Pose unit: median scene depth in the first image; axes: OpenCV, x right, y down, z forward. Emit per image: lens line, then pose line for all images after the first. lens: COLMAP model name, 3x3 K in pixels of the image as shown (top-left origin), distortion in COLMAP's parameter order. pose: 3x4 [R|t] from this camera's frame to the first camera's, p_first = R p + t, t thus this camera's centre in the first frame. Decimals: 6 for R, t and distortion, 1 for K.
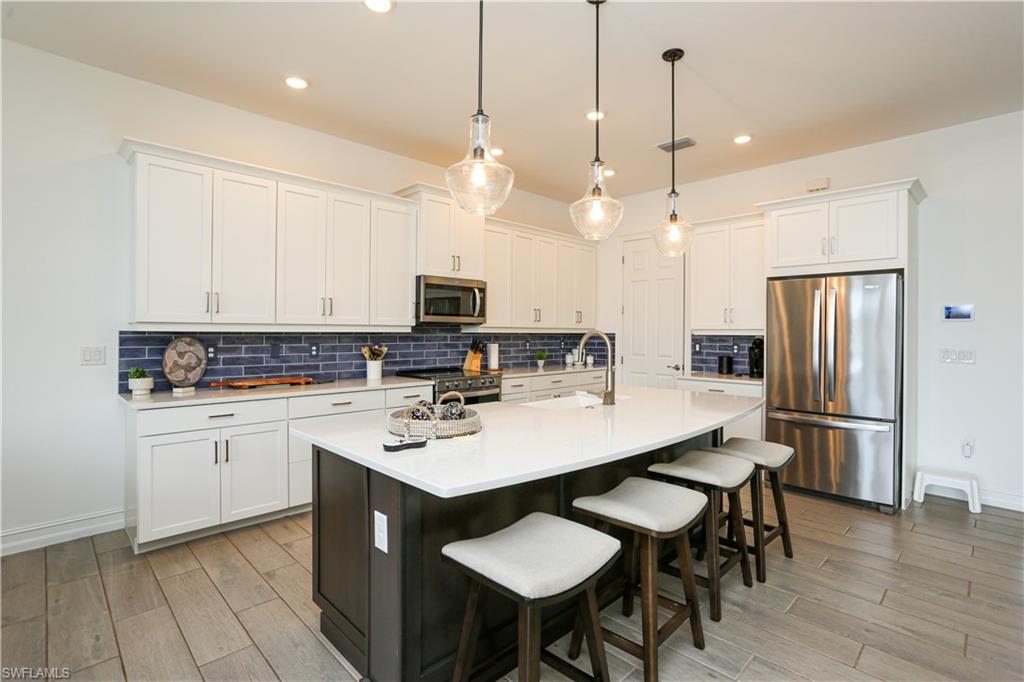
lens RADIAL K [[493.4, 0, 512.5], [0, 493.4, 331.0], [0, 0, 1]] dist [-0.031262, 0.001038]
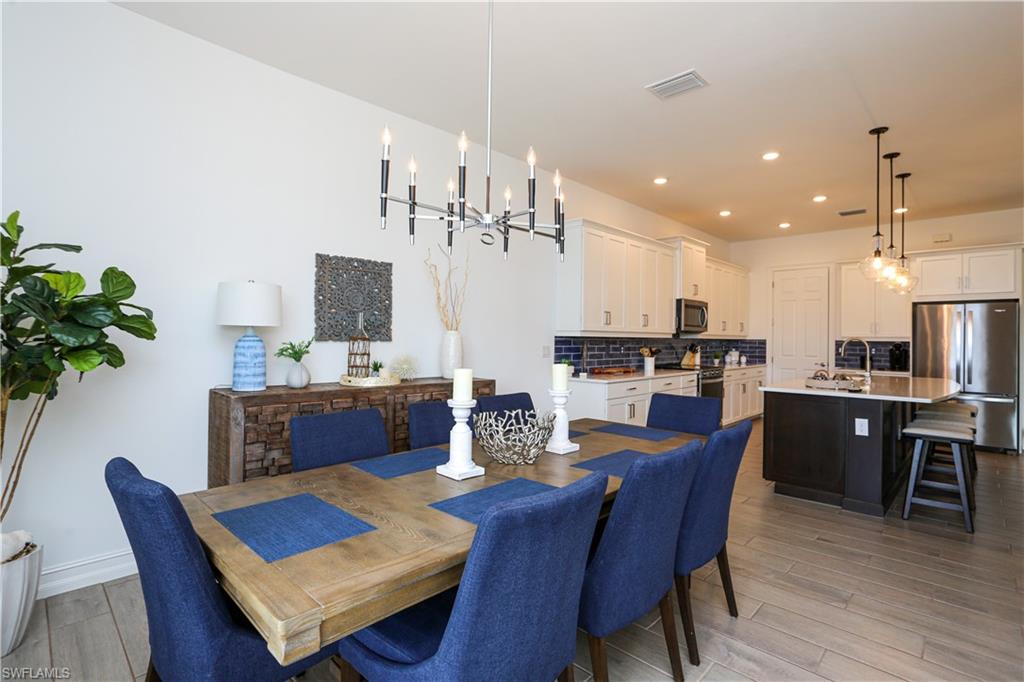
lens RADIAL K [[488.3, 0, 520.4], [0, 488.3, 332.6], [0, 0, 1]] dist [-0.011448, 0.000943]
pose [[0.999322, 0.006549, 0.036232, -0.703956], [-0.006196, 0.999932, -0.009866, 0.003821], [-0.036294, 0.009635, 0.999295, -0.411357]]
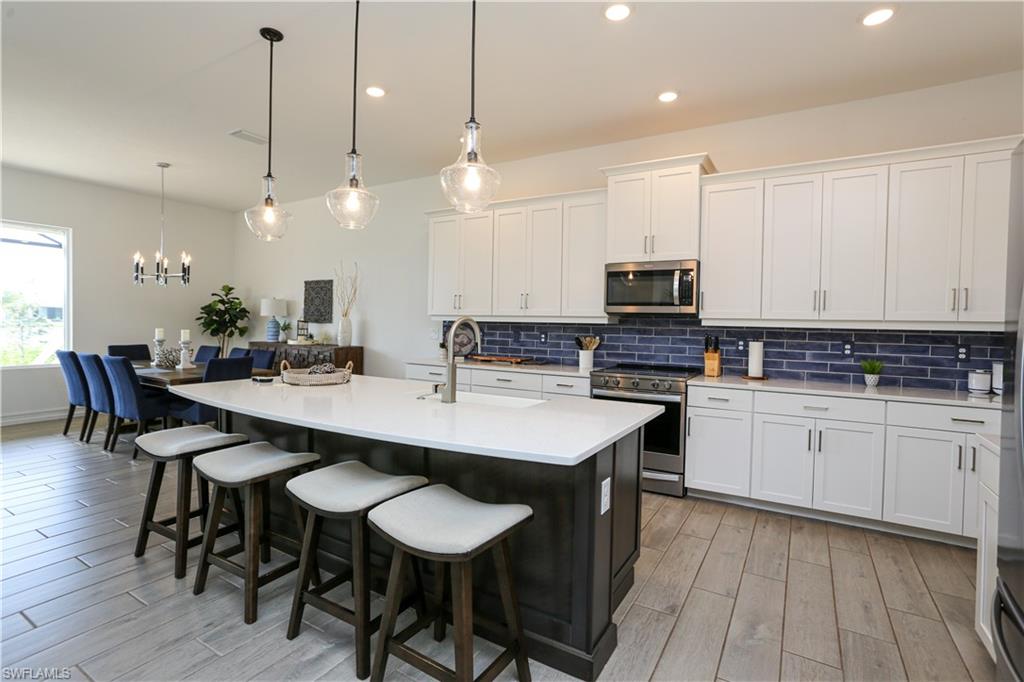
lens RADIAL K [[488.3, 0, 520.4], [0, 488.3, 332.6], [0, 0, 1]] dist [-0.011448, 0.000943]
pose [[0.274369, 0.021851, -0.961376, 0.680407], [-0.014752, 0.999720, 0.018512, 0.004666], [0.961511, 0.009104, 0.274614, 0.570559]]
